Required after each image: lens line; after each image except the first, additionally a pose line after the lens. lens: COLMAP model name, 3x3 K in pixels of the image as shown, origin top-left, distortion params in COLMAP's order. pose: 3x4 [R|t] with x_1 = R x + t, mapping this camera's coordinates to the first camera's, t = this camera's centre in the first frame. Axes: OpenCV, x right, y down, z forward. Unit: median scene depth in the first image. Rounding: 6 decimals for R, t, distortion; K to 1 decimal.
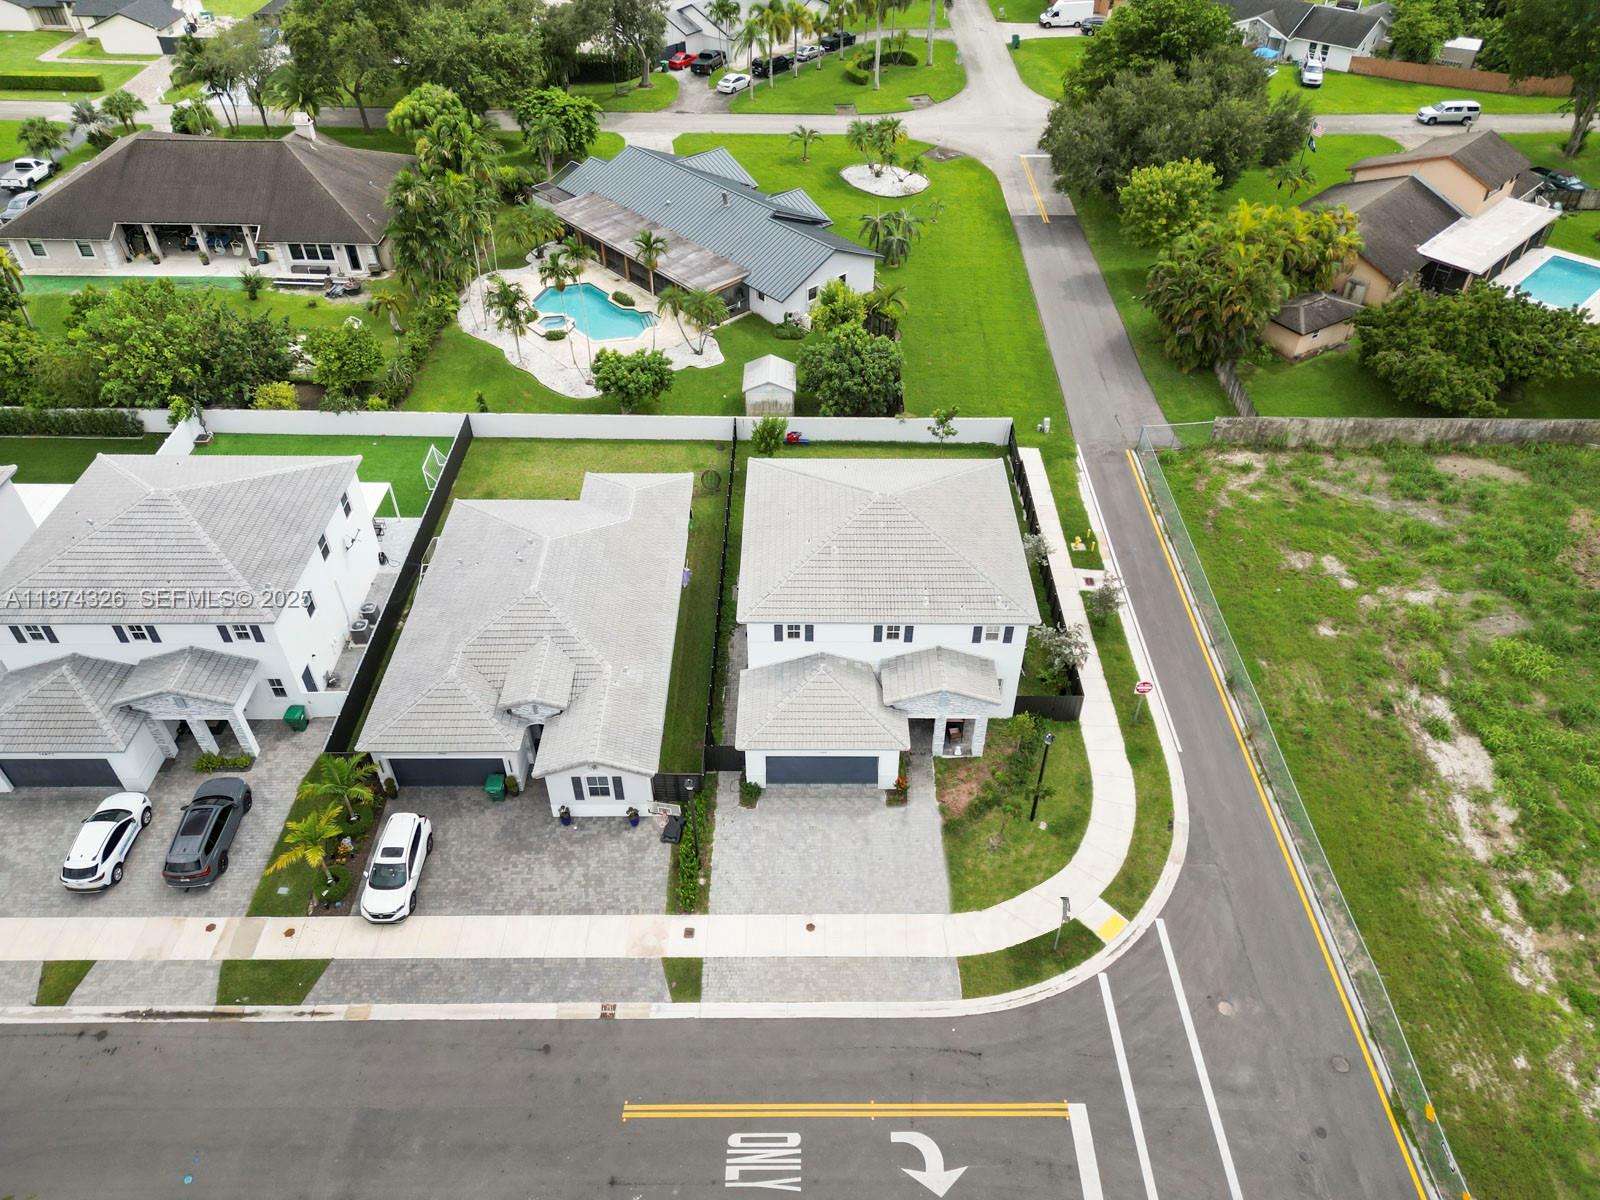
lens RADIAL K [[1122.5, 0, 803.8], [0, 1122.5, 596.8], [0, 0, 1]] dist [0.054477, -0.037236]
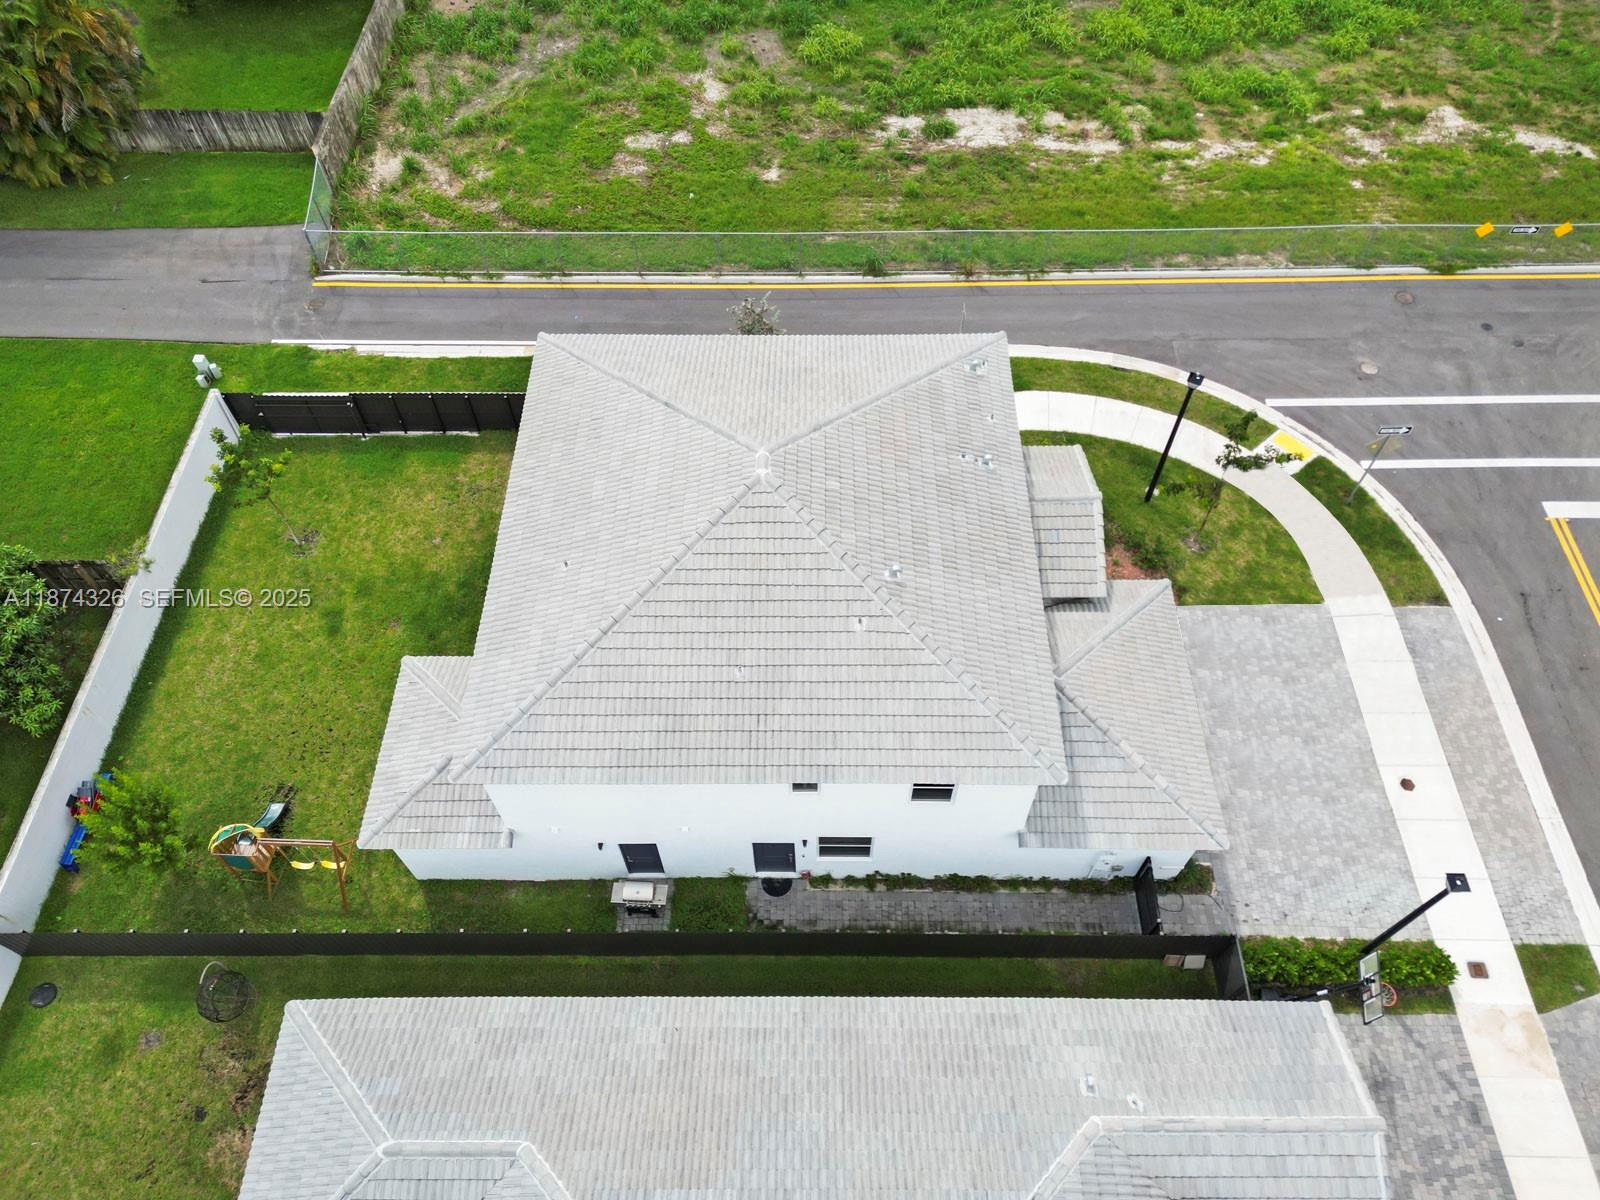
lens RADIAL K [[1122.5, 0, 806.4], [0, 1122.5, 592.7], [0, 0, 1]] dist [0.054477, -0.037236]
pose [[0.003668, -0.824247, 0.566219, -0.260465], [0.662343, 0.426214, 0.616151, -0.371954], [-0.749191, 0.372771, 0.547498, 0.791883]]
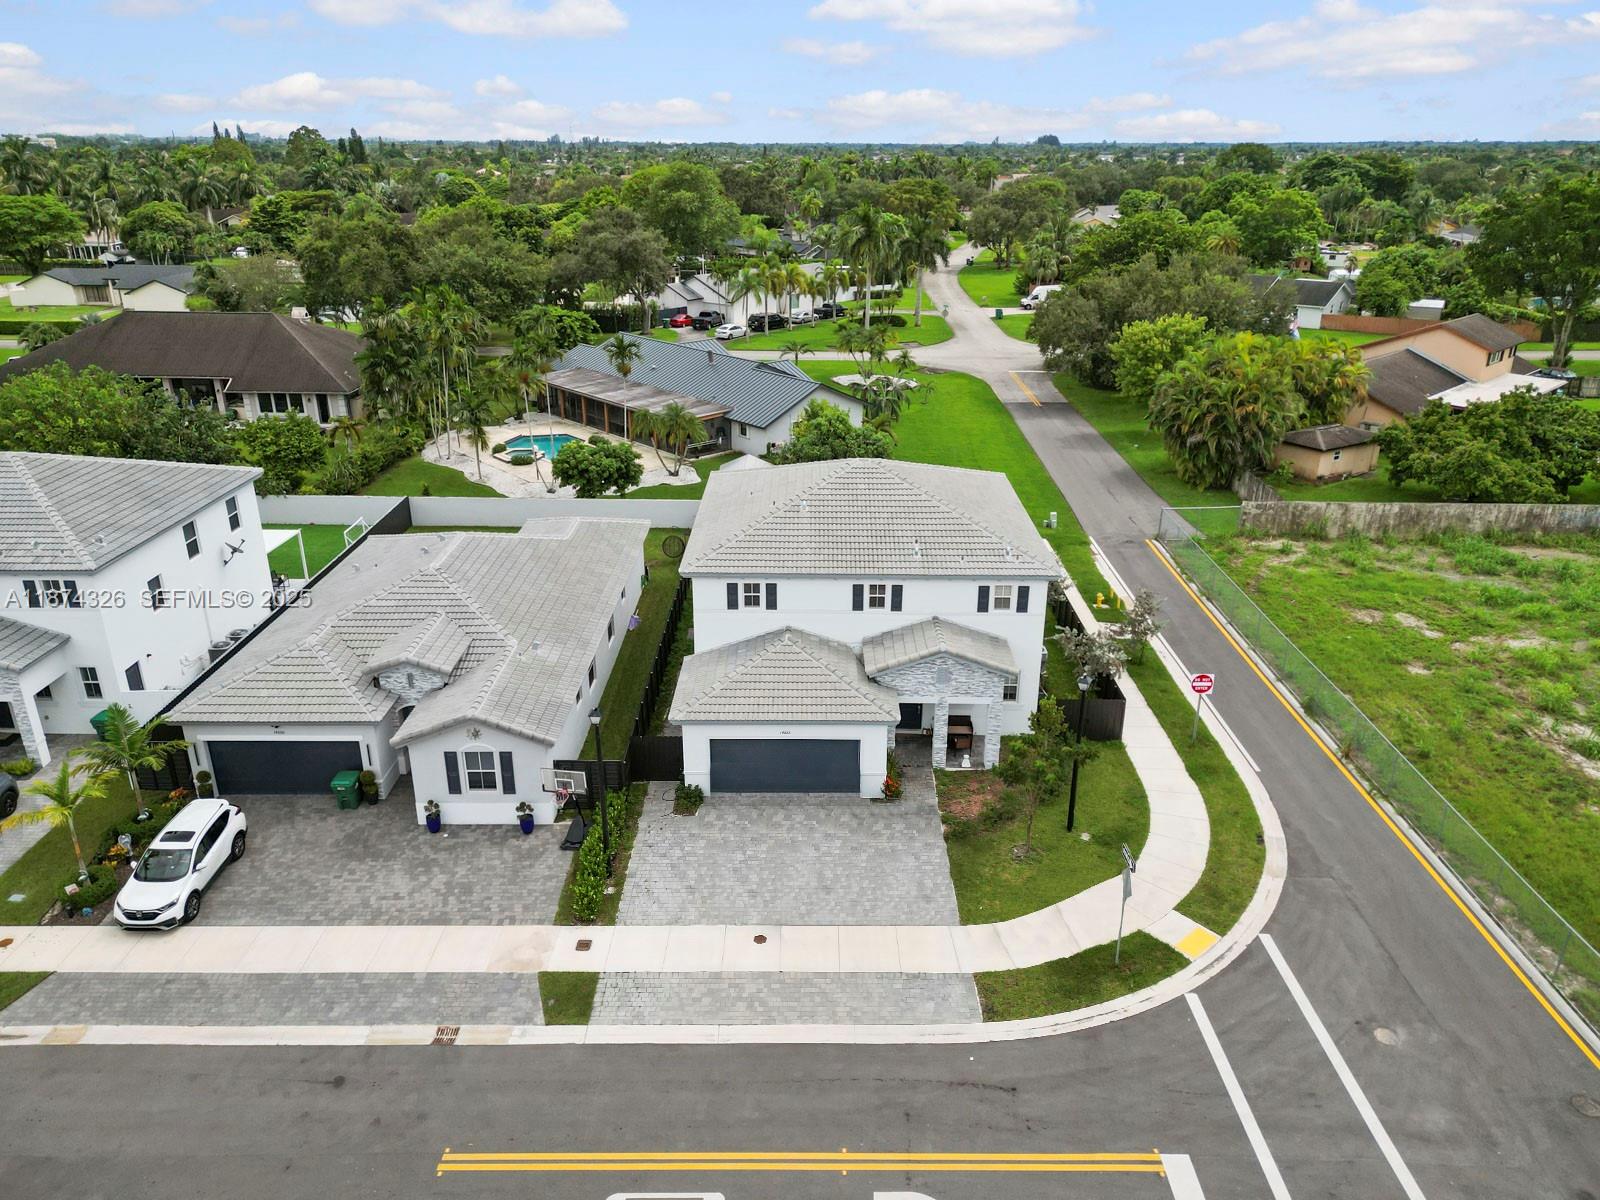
lens RADIAL K [[1122.5, 0, 804.5], [0, 1122.5, 596.0], [0, 0, 1]] dist [0.054477, -0.037236]
pose [[0.999975, 0.002869, -0.006477, 0.034258], [-0.004839, 0.944423, -0.328698, 0.297458], [0.005174, 0.328721, 0.944413, 0.256122]]
